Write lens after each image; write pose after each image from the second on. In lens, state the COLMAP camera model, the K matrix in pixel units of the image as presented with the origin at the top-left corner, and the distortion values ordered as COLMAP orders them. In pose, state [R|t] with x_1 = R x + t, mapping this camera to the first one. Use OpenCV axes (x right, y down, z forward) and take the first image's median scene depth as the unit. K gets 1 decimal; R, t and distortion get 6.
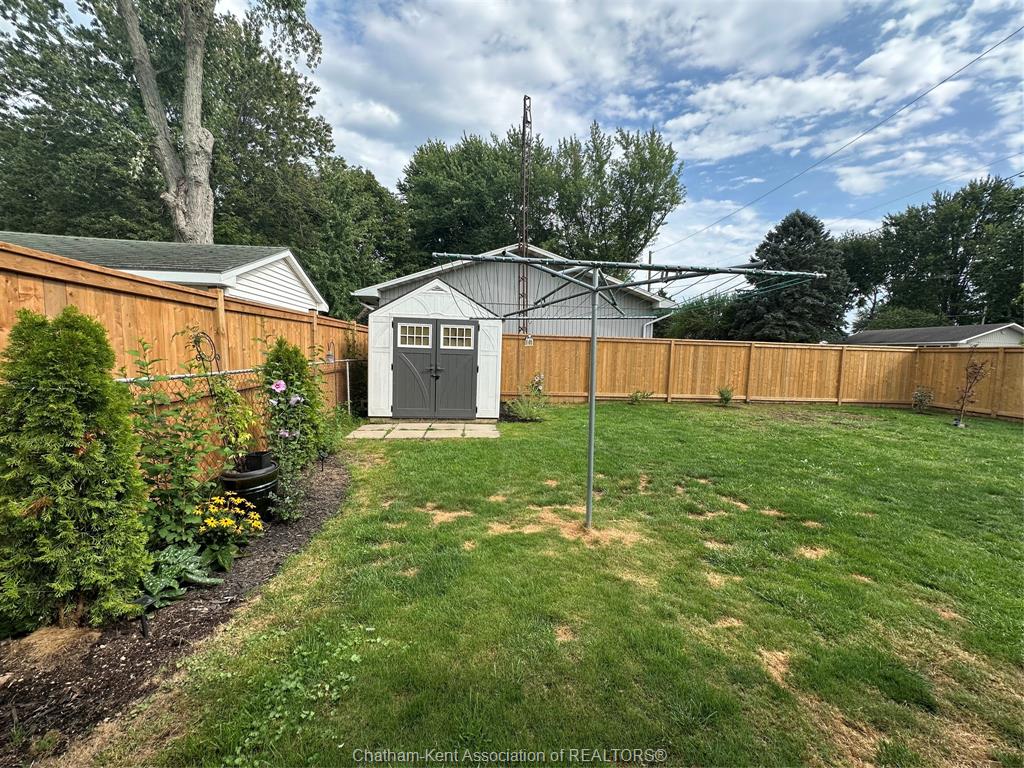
lens RADIAL K [[409.9, 0, 510.7], [0, 409.9, 381.7], [0, 0, 1]] dist [-0.002548, -0.000084]
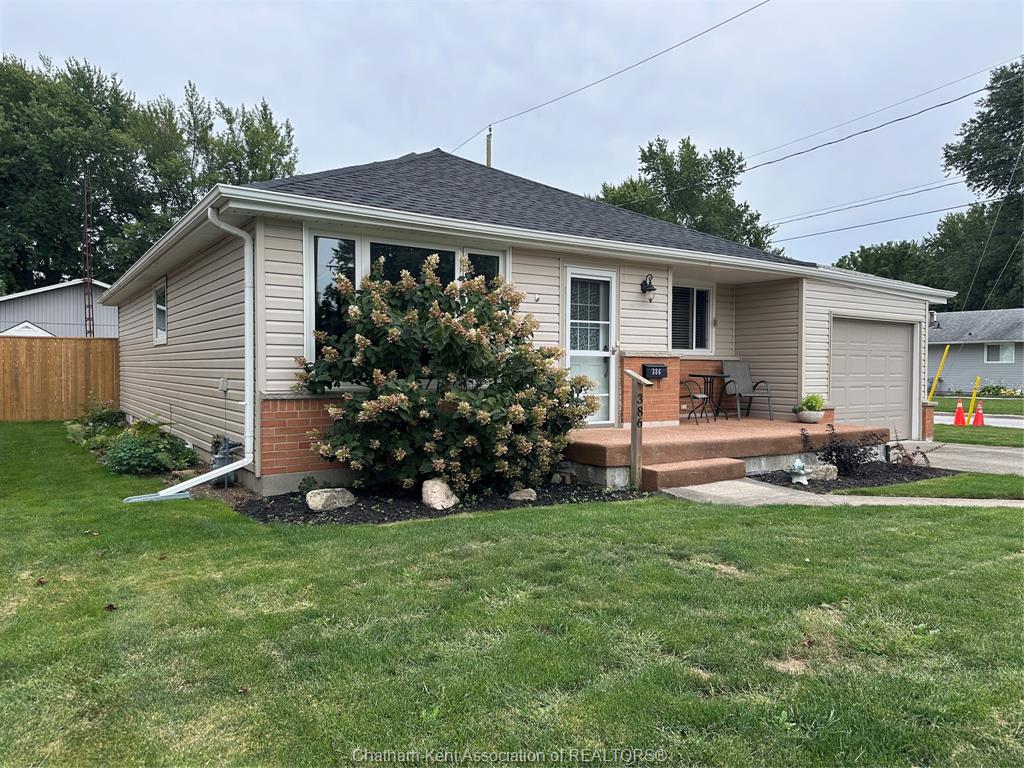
lens RADIAL K [[715.9, 0, 512.0], [0, 715.9, 384.0], [0, 0, 1]] dist [0.056413, -0.059870]
pose [[0.864544, -0.037579, 0.501150, 0.031959], [0.054912, 0.998293, -0.019873, 0.120947], [-0.499548, 0.044700, 0.865132, -1.744427]]
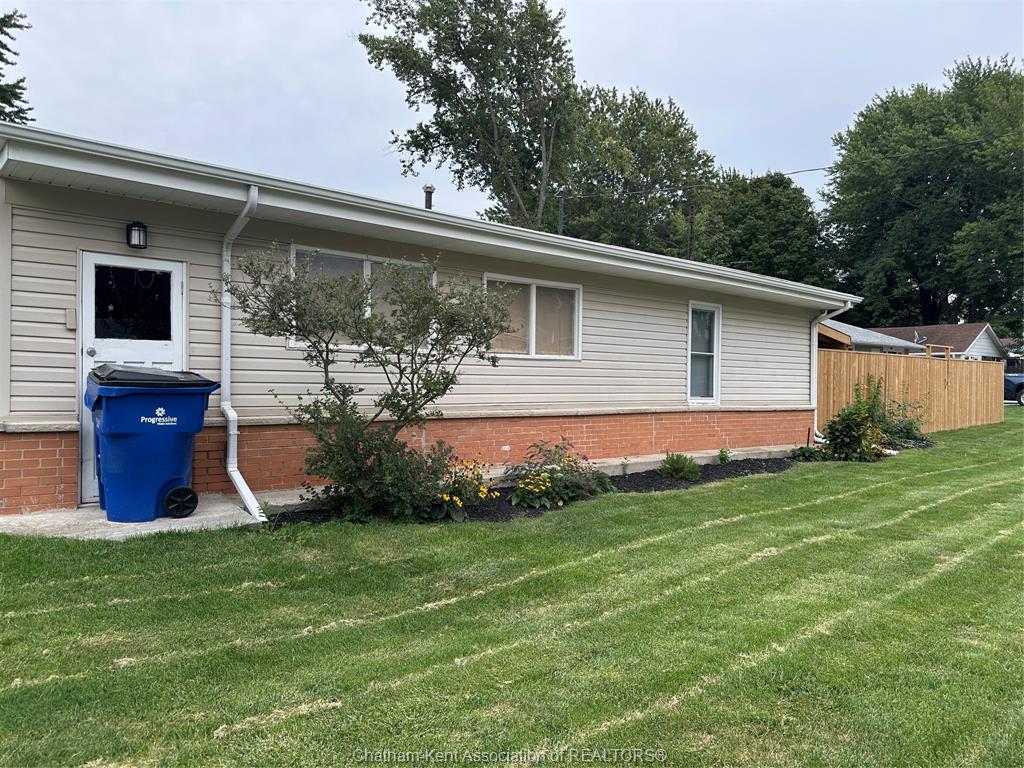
lens RADIAL K [[722.3, 0, 512.0], [0, 722.3, 384.0], [0, 0, 1]] dist [0.075670, -0.091966]
pose [[0.612799, -0.024204, -0.789868, 1.760239], [-0.045790, 0.996764, -0.066068, 0.154472], [0.788911, 0.076655, 0.609708, -1.120526]]
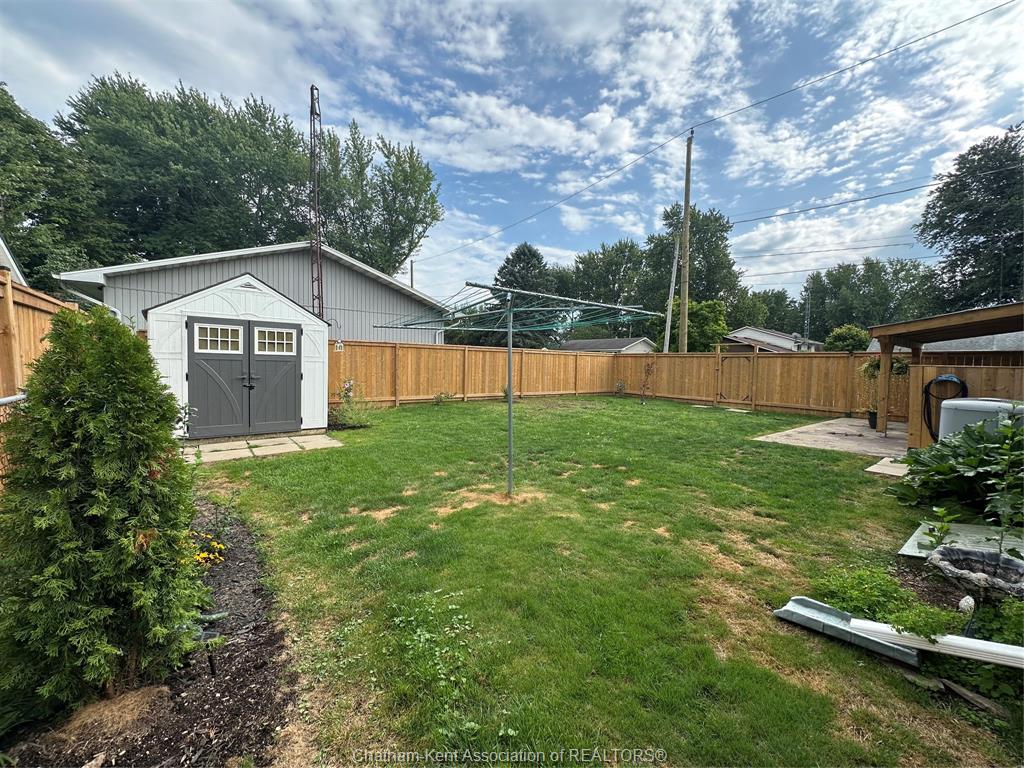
lens RADIAL K [[411.1, 0, 511.8], [0, 411.1, 380.4], [0, 0, 1]] dist [-0.000397, 0.000084]
pose [[0.833220, -0.034727, 0.551850, -0.132310], [0.043024, 0.999072, -0.002091, 0.000284], [-0.551265, 0.025485, 0.833941, -0.022706]]
